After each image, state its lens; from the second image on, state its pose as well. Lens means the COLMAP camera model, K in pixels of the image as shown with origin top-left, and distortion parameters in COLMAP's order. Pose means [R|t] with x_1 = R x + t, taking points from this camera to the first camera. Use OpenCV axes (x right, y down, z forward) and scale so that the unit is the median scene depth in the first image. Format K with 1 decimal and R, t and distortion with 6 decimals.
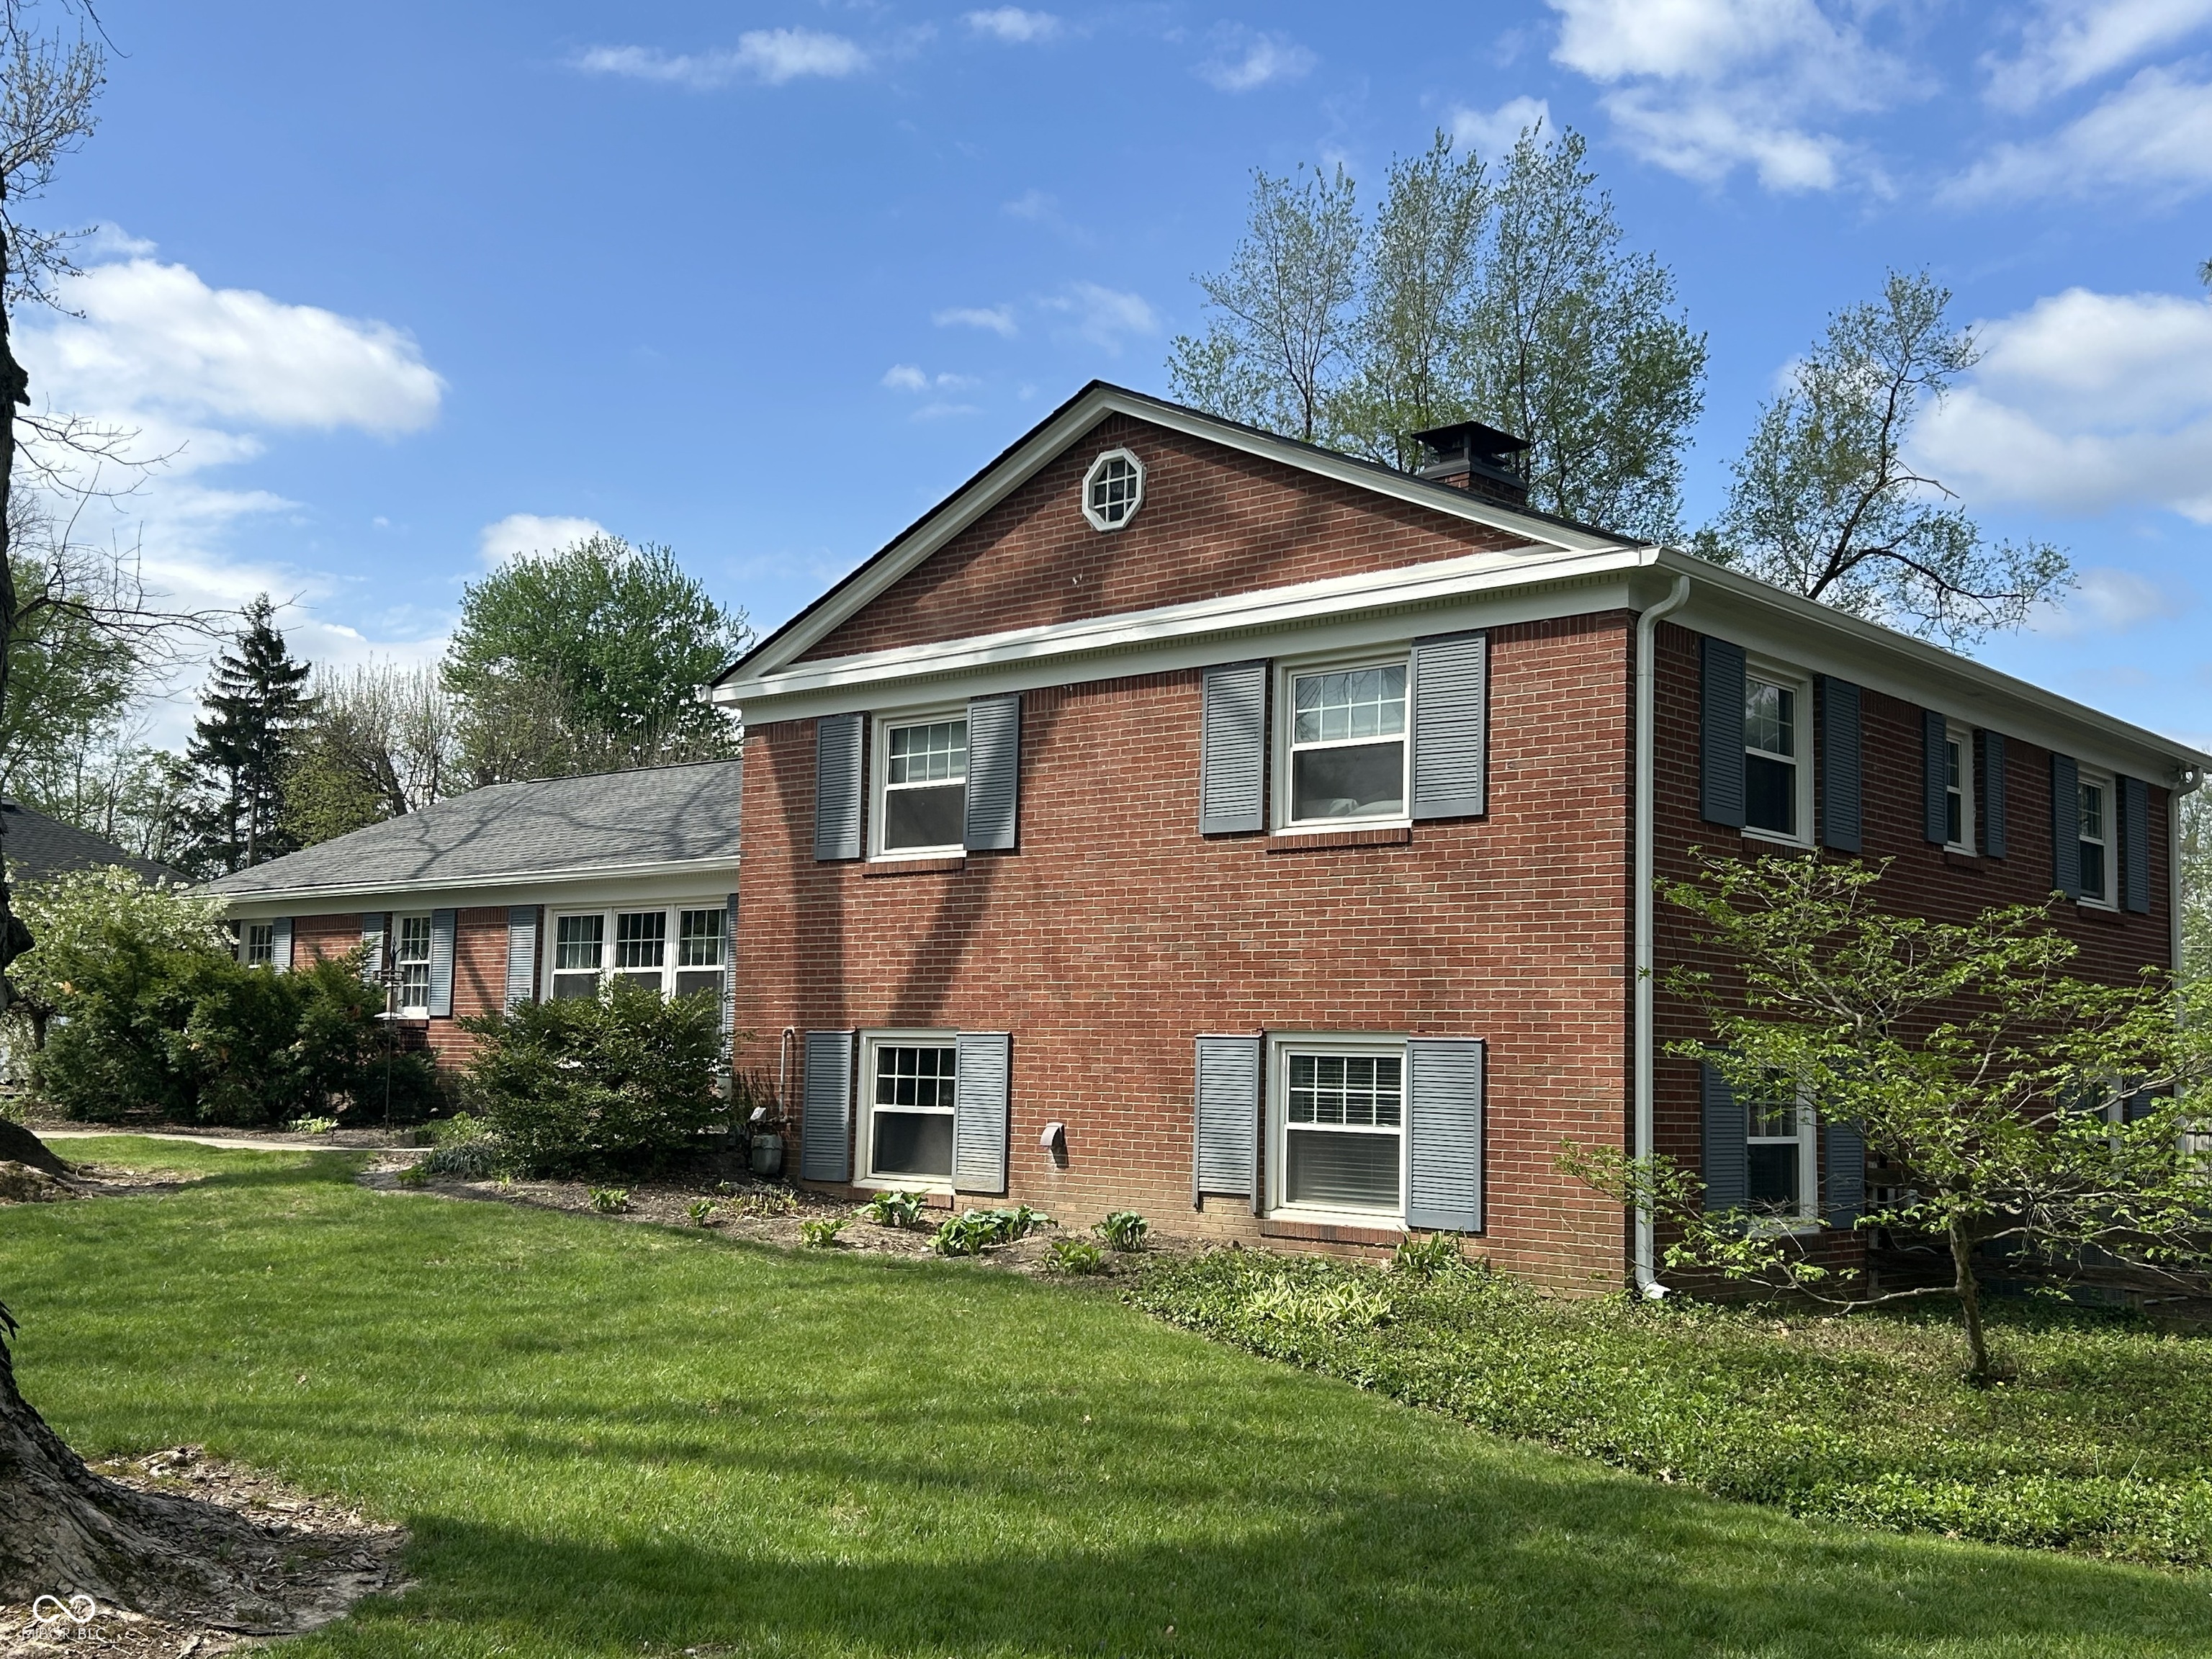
lens RADIAL K [[2200.1, 0, 1106.0], [0, 2200.1, 851.2], [0, 0, 1]] dist [0.246364, -0.819030]
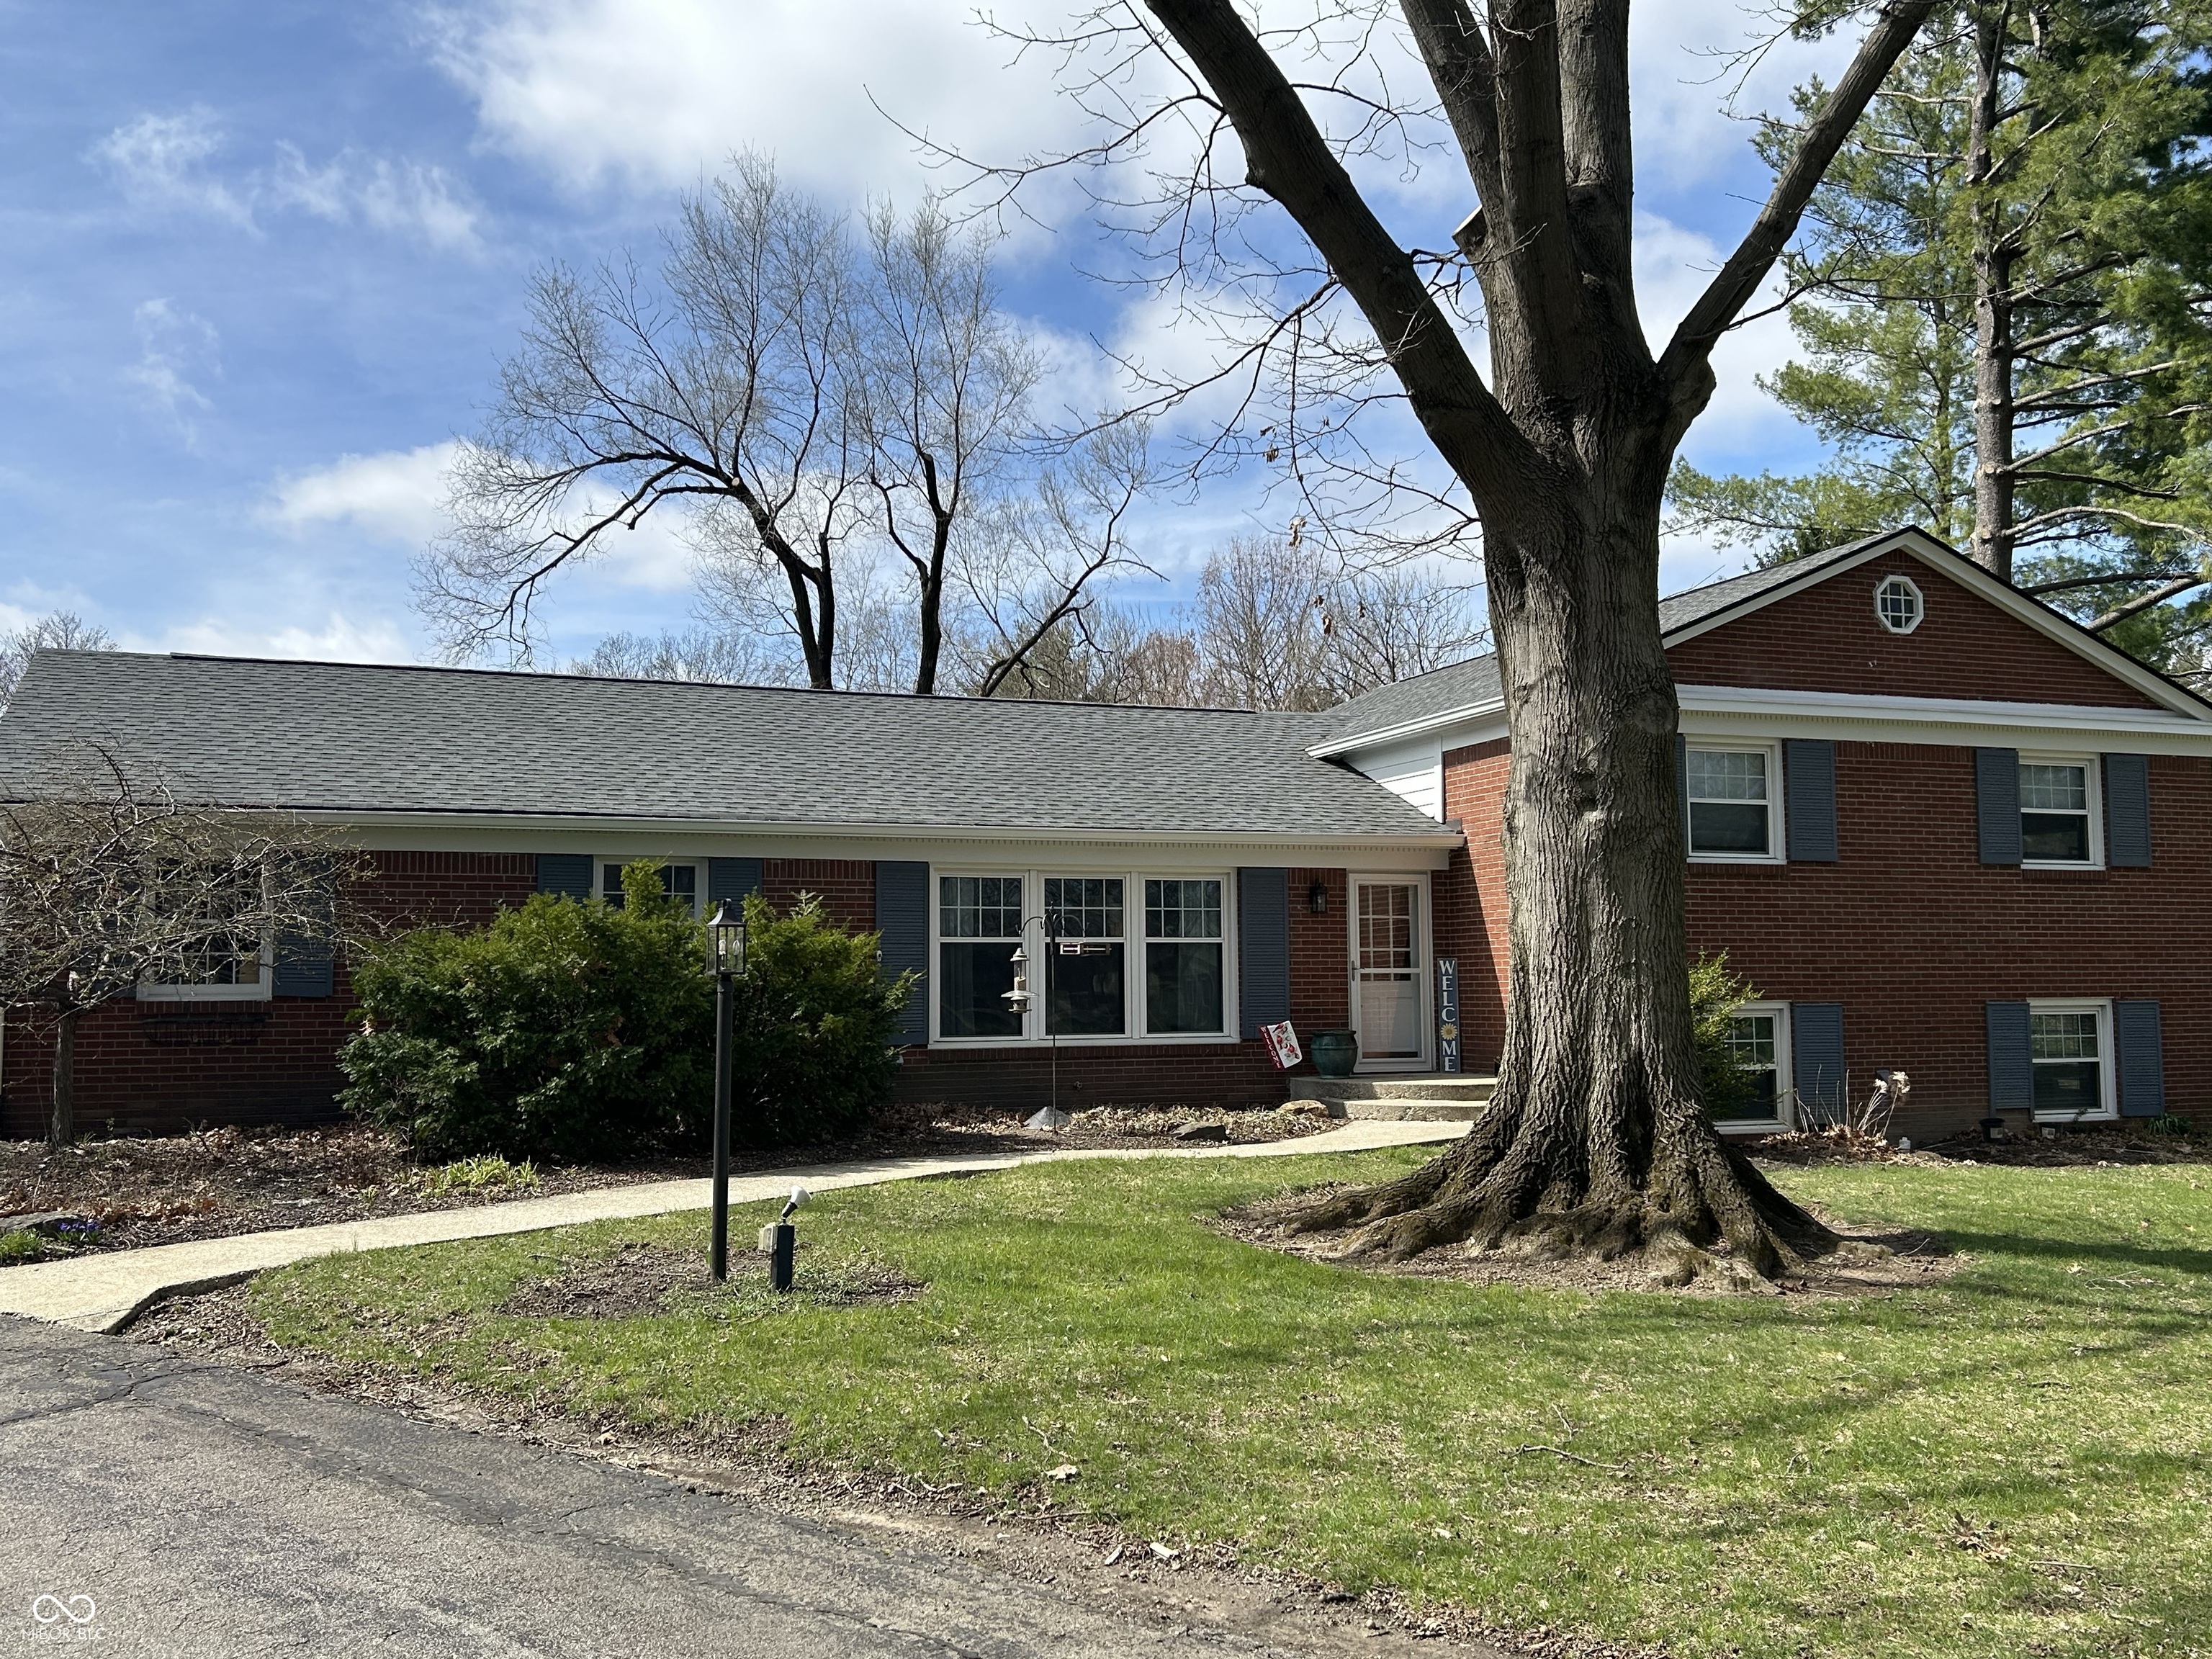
lens RADIAL K [[2004.5, 0, 1098.4], [0, 2004.5, 841.3], [0, 0, 1]] dist [0.137309, -0.270909]
pose [[0.452225, 0.044952, 0.890770, -1.330667], [-0.065873, 0.997685, -0.016905, 0.036191], [-0.889468, -0.051033, 0.454140, 0.860629]]
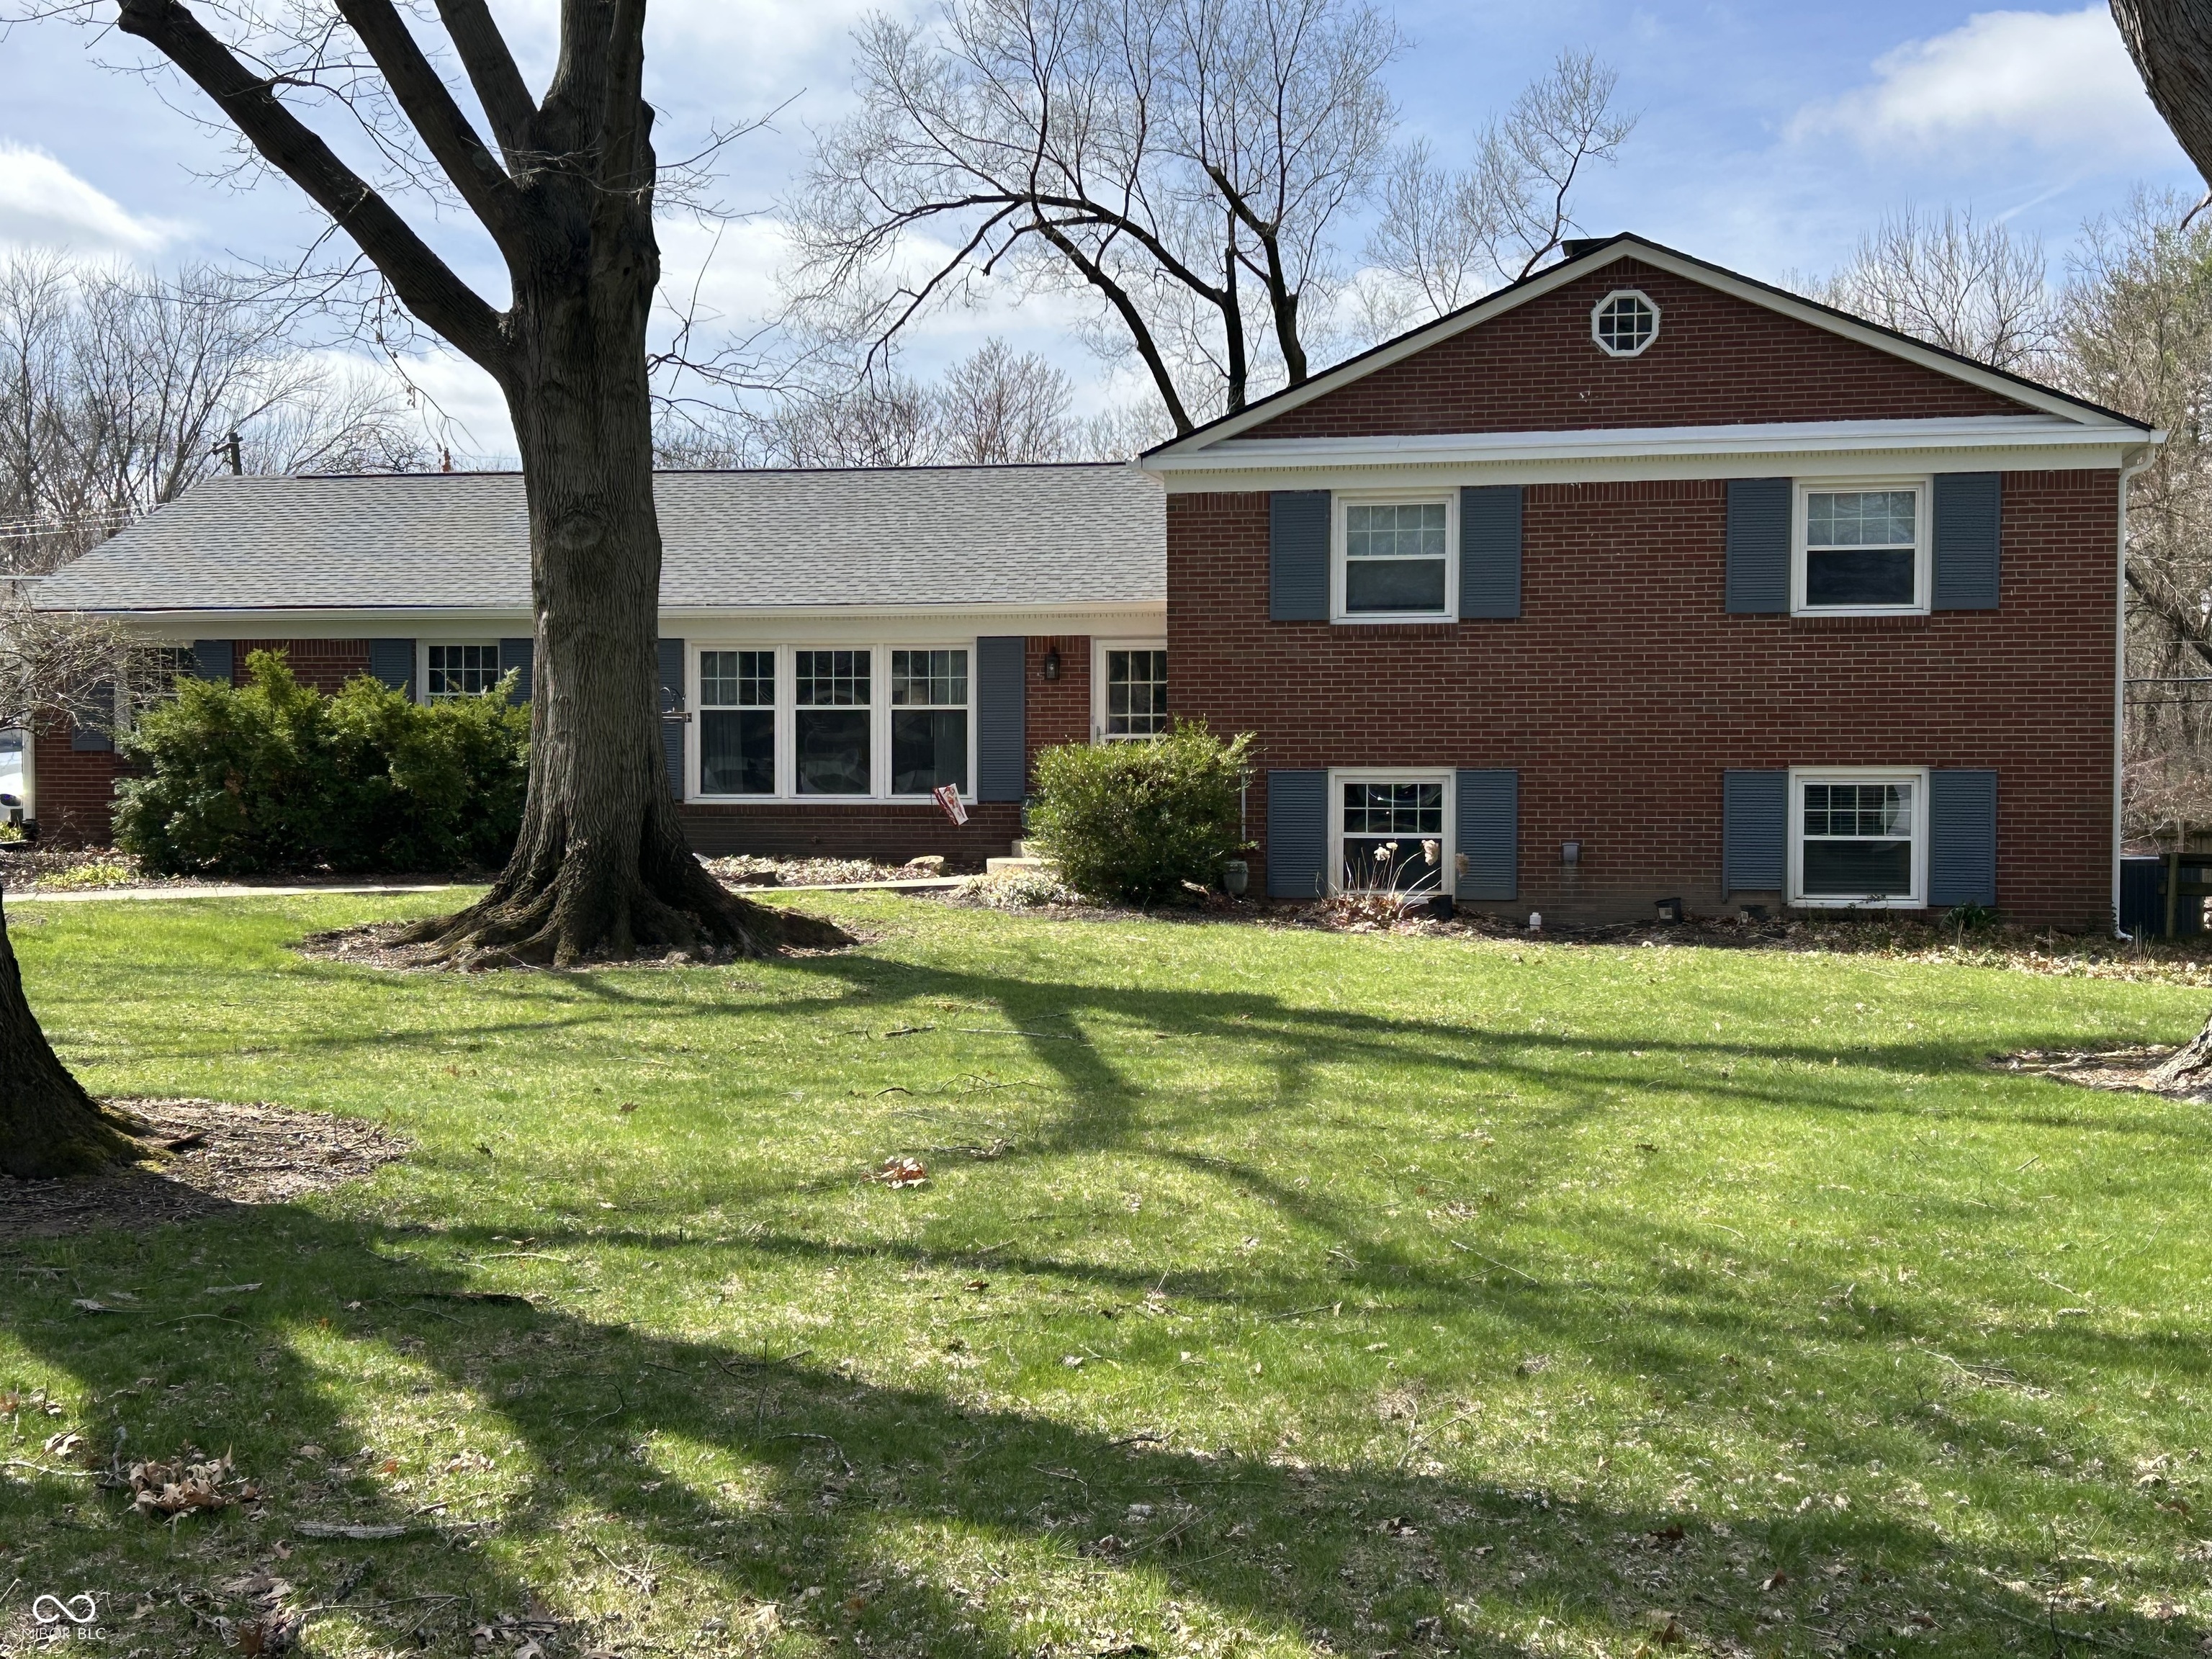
lens RADIAL K [[2727.8, 0, 1117.1], [0, 2727.8, 837.4], [0, 0, 1]] dist [0.210872, -0.608095]
pose [[0.869129, -0.034687, 0.493367, -0.995719], [-0.028424, 0.992386, 0.119842, -0.056852], [-0.493767, -0.118181, 0.861526, -0.200730]]
